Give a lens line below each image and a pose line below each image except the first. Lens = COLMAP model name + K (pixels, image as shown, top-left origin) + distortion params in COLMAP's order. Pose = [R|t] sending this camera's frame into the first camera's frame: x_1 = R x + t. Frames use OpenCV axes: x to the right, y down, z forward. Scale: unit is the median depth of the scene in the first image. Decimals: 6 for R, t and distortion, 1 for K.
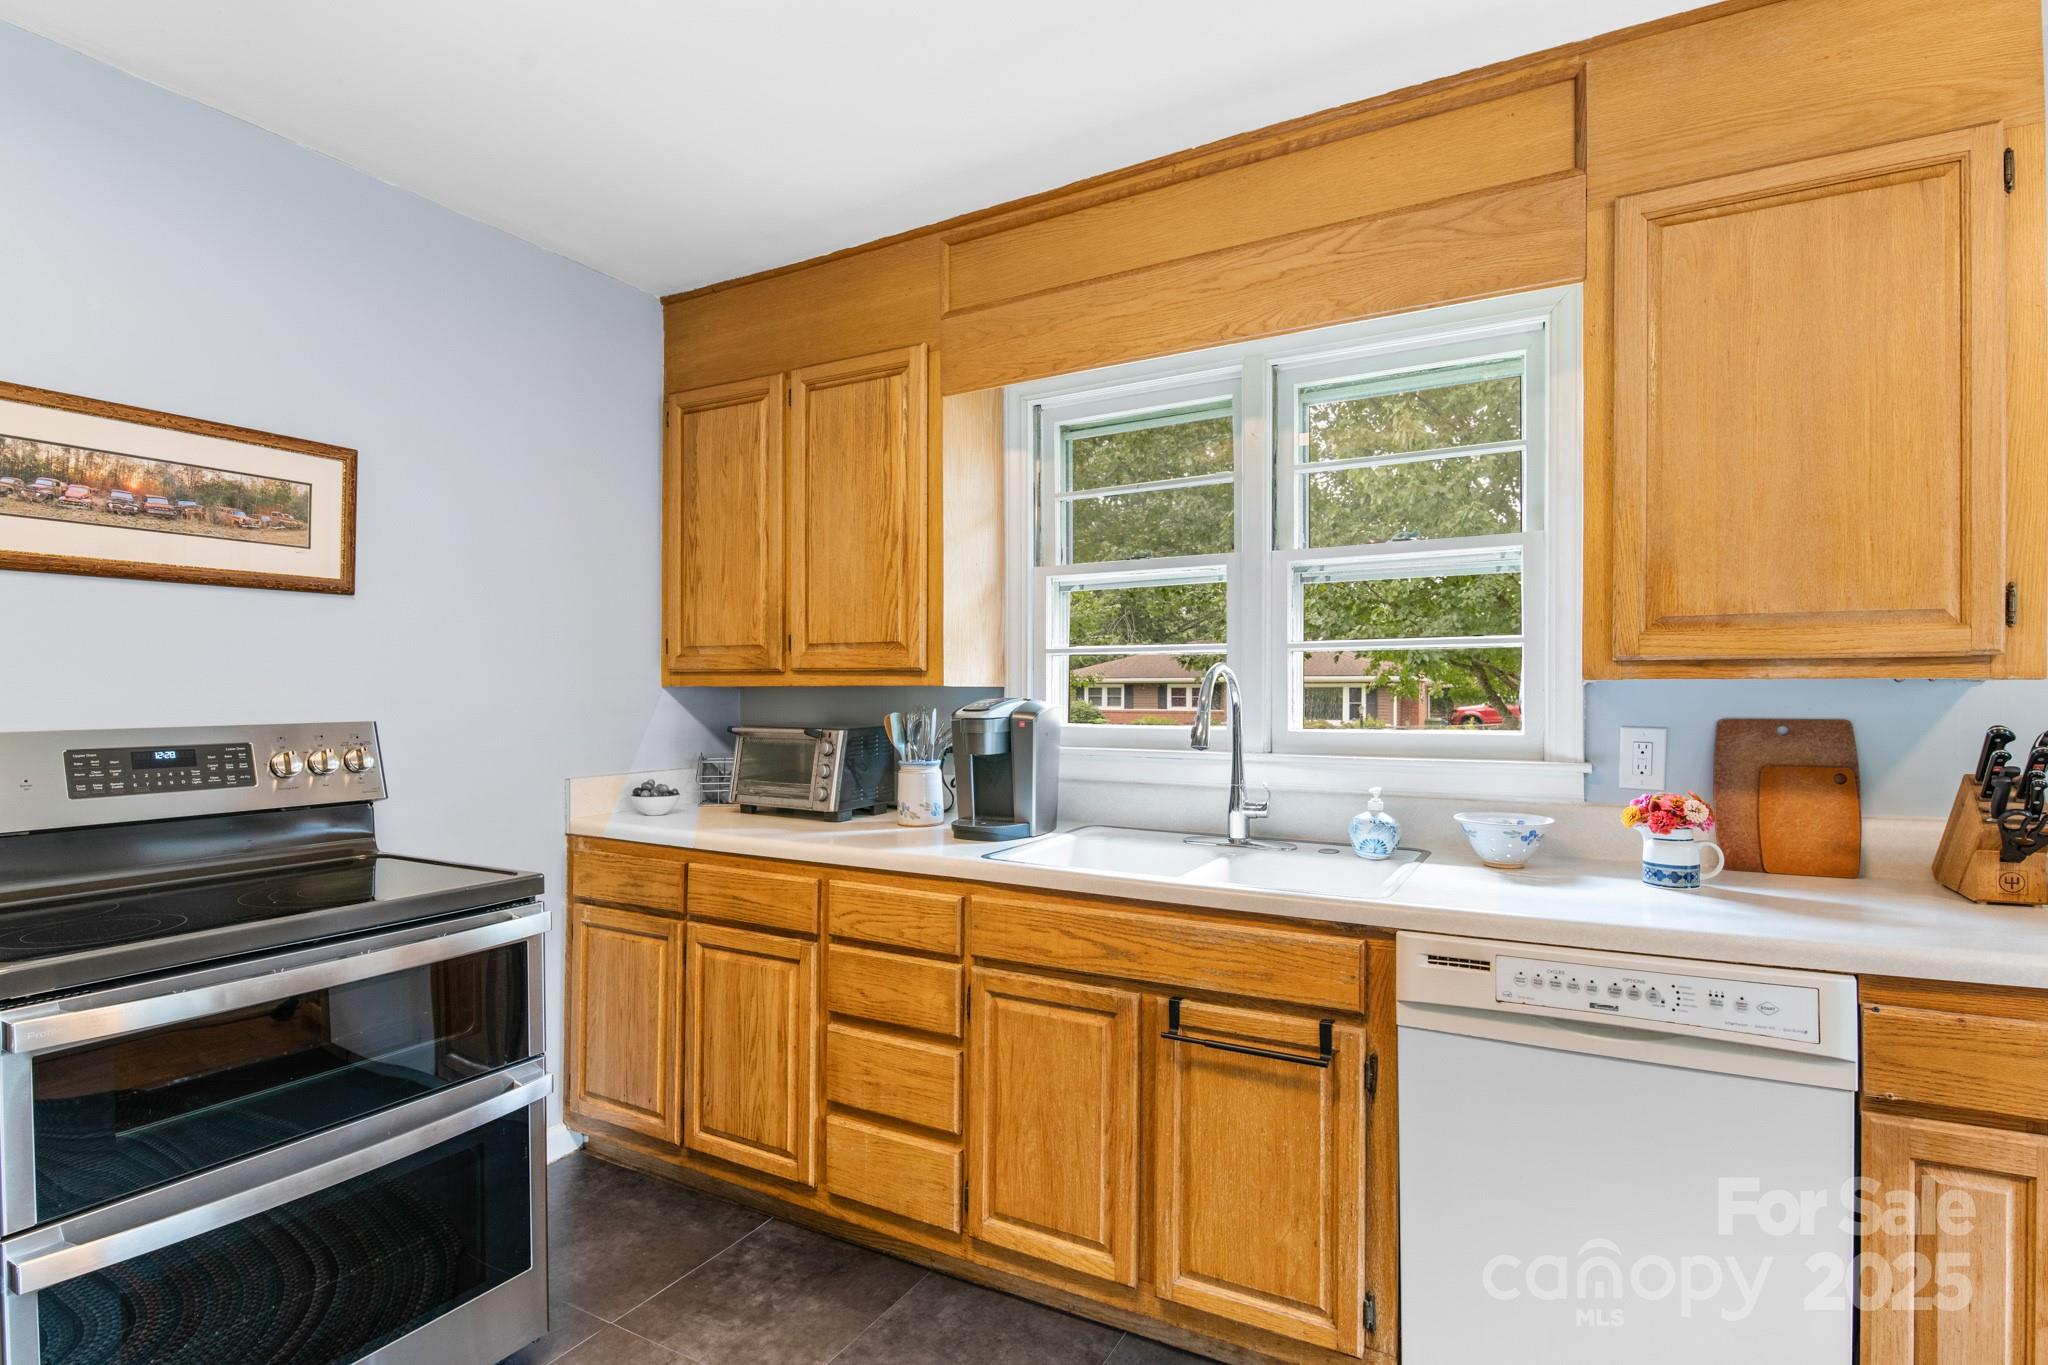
lens RADIAL K [[1011.7, 0, 1028.8], [0, 1011.7, 693.9], [0, 0, 1]] dist [0.003342, -0.006937]
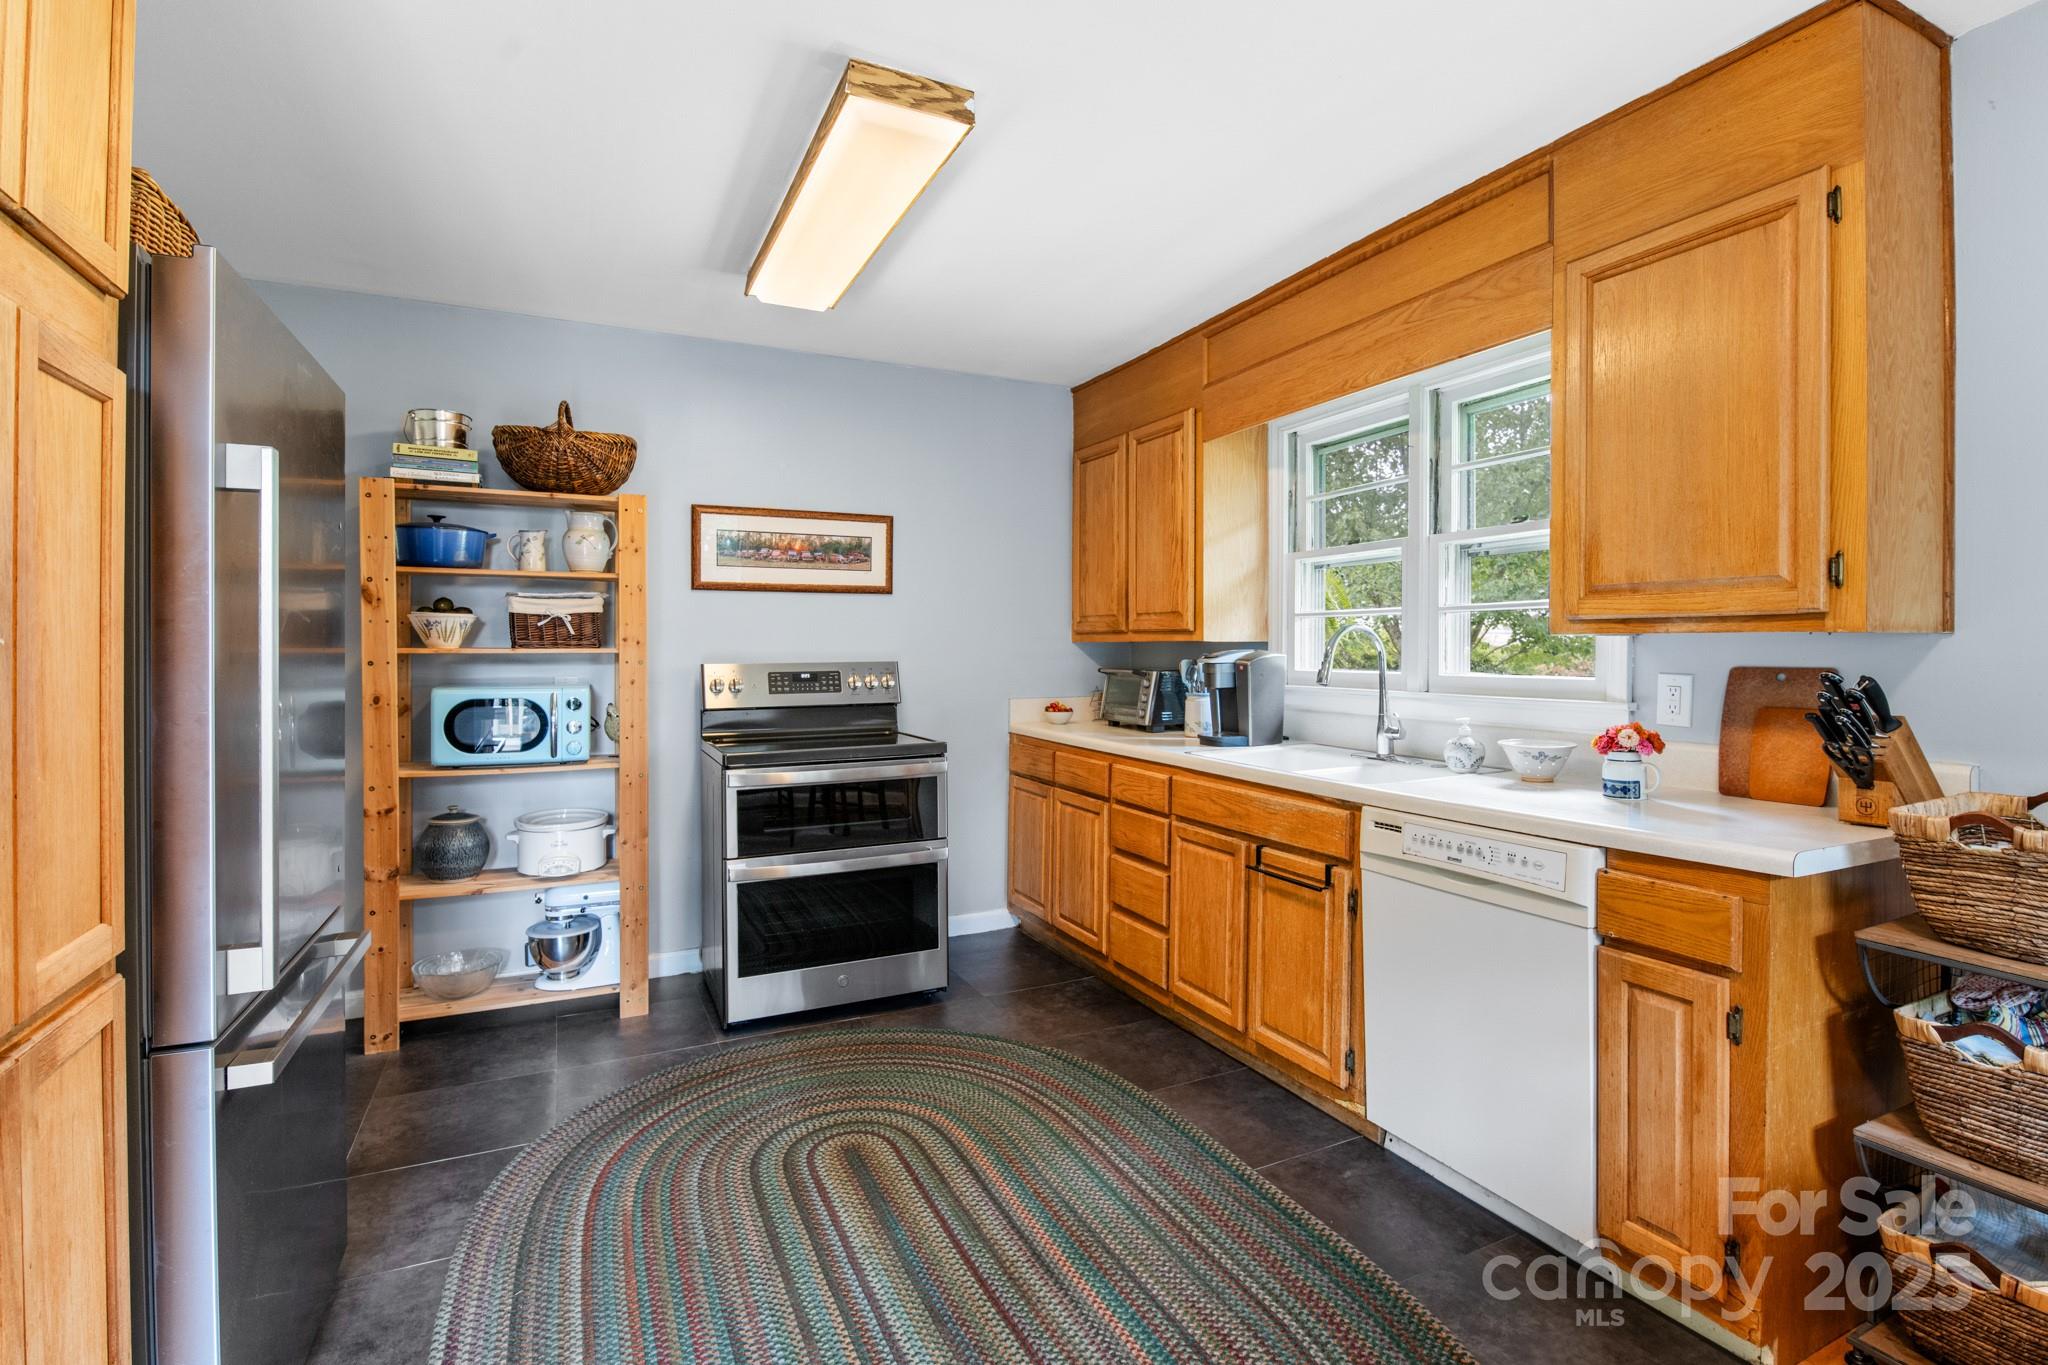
lens RADIAL K [[970.3, 0, 1030.1], [0, 970.3, 655.1], [0, 0, 1]] dist [-0.001187, -0.000473]
pose [[0.821654, 0.003696, -0.569974, 0.611922], [0.000323, 0.999976, 0.006949, 0.002854], [0.569986, -0.005894, 0.821633, -0.353537]]
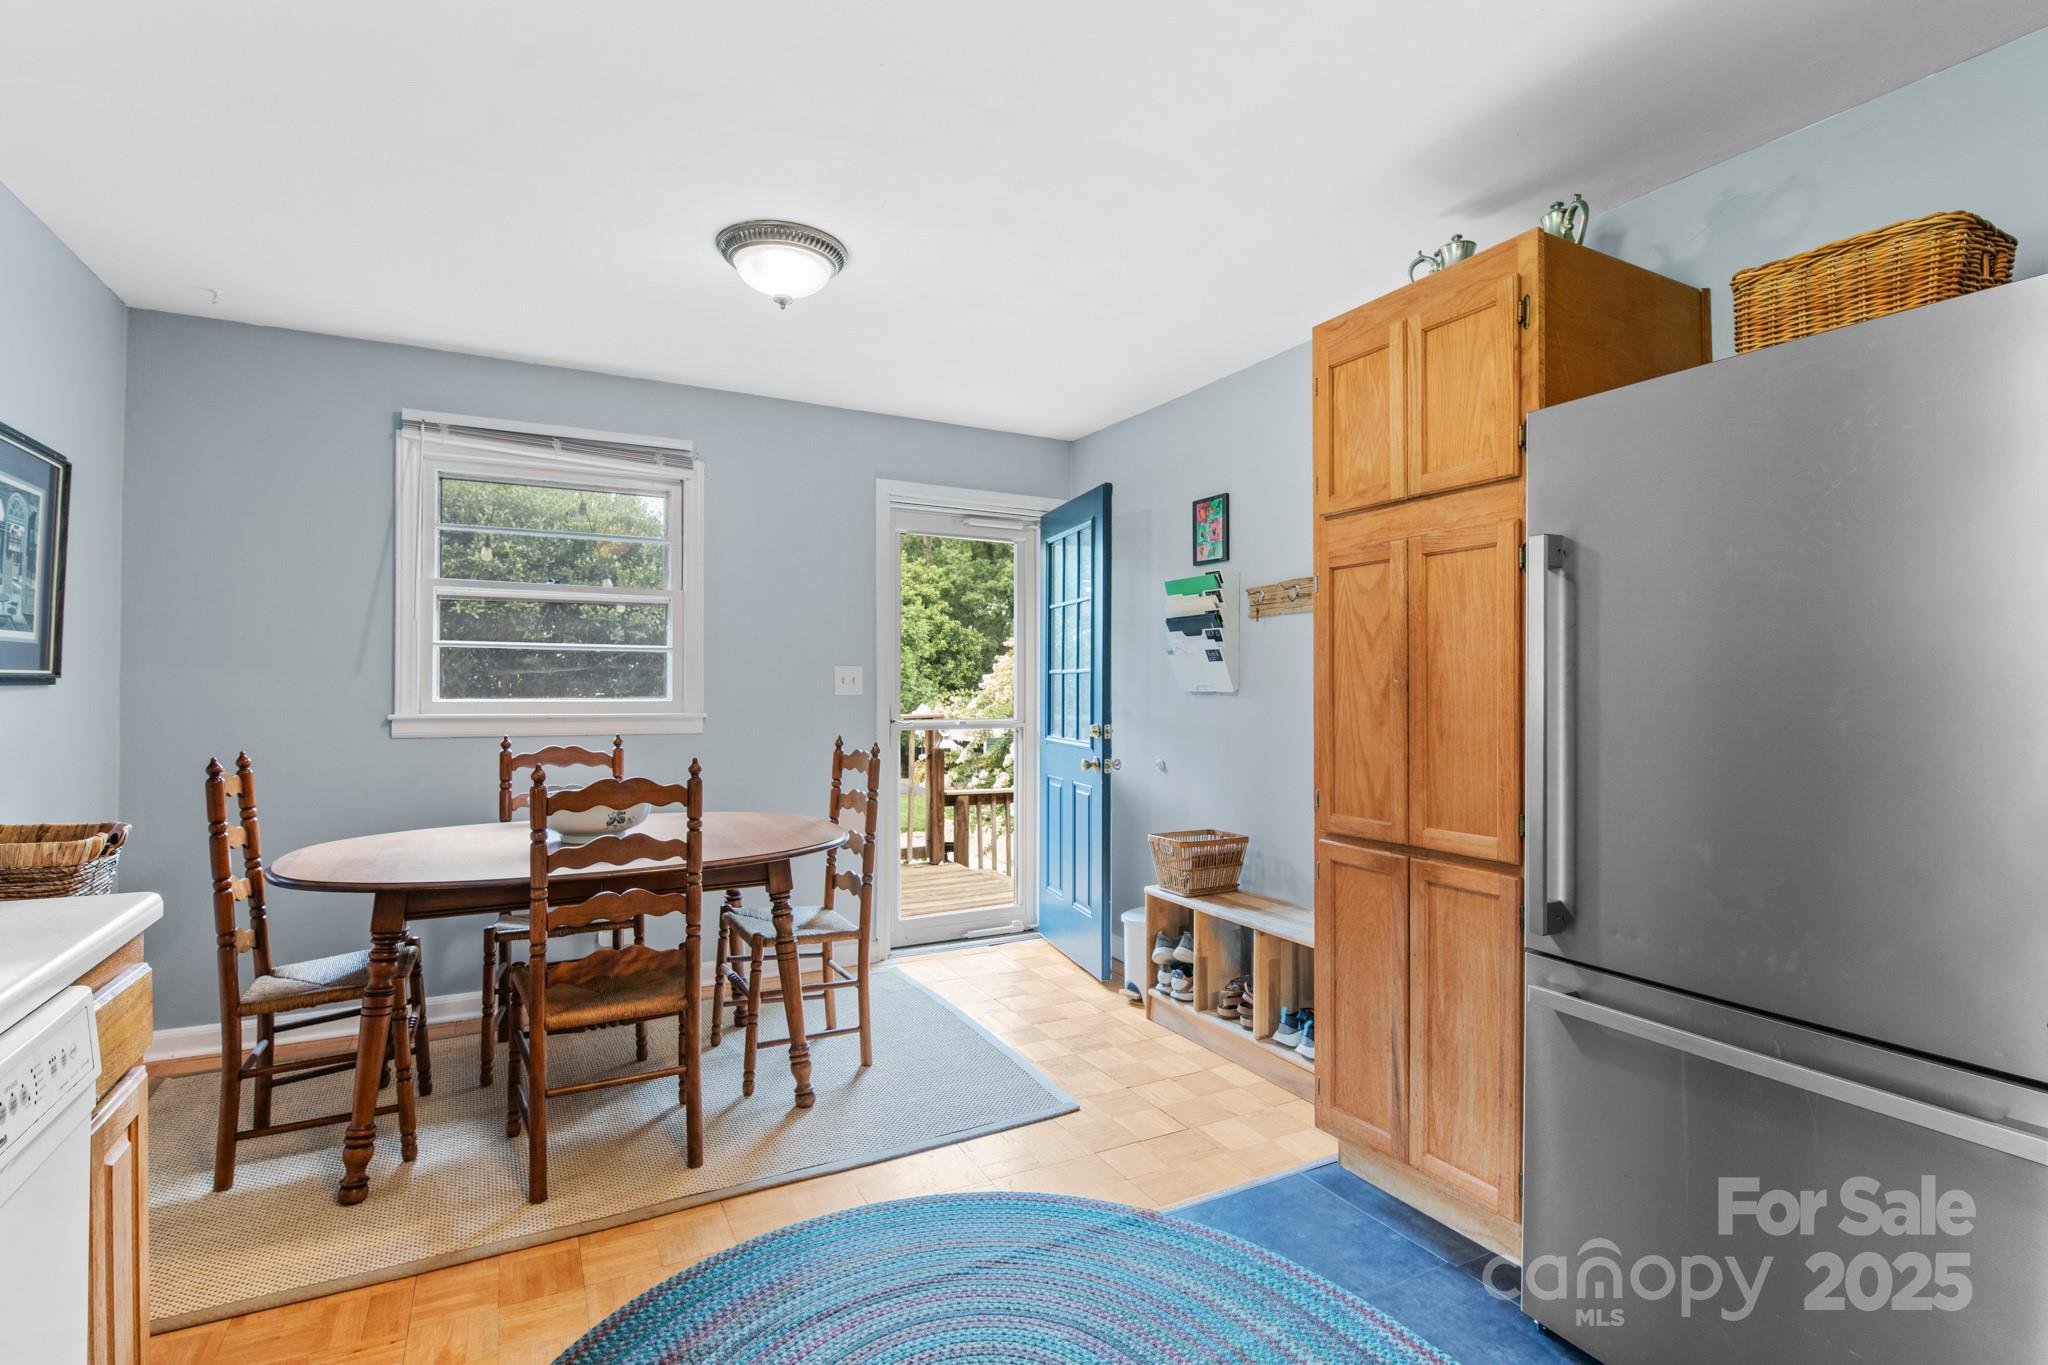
lens RADIAL K [[970.8, 0, 1052.9], [0, 970.8, 683.1], [0, 0, 1]] dist [-0.001918, -0.001007]
pose [[-0.850032, -0.005102, 0.526706, -0.242664], [-0.009987, 0.999929, -0.006432, 0.012575], [-0.526636, -0.010727, -0.850023, 0.836128]]
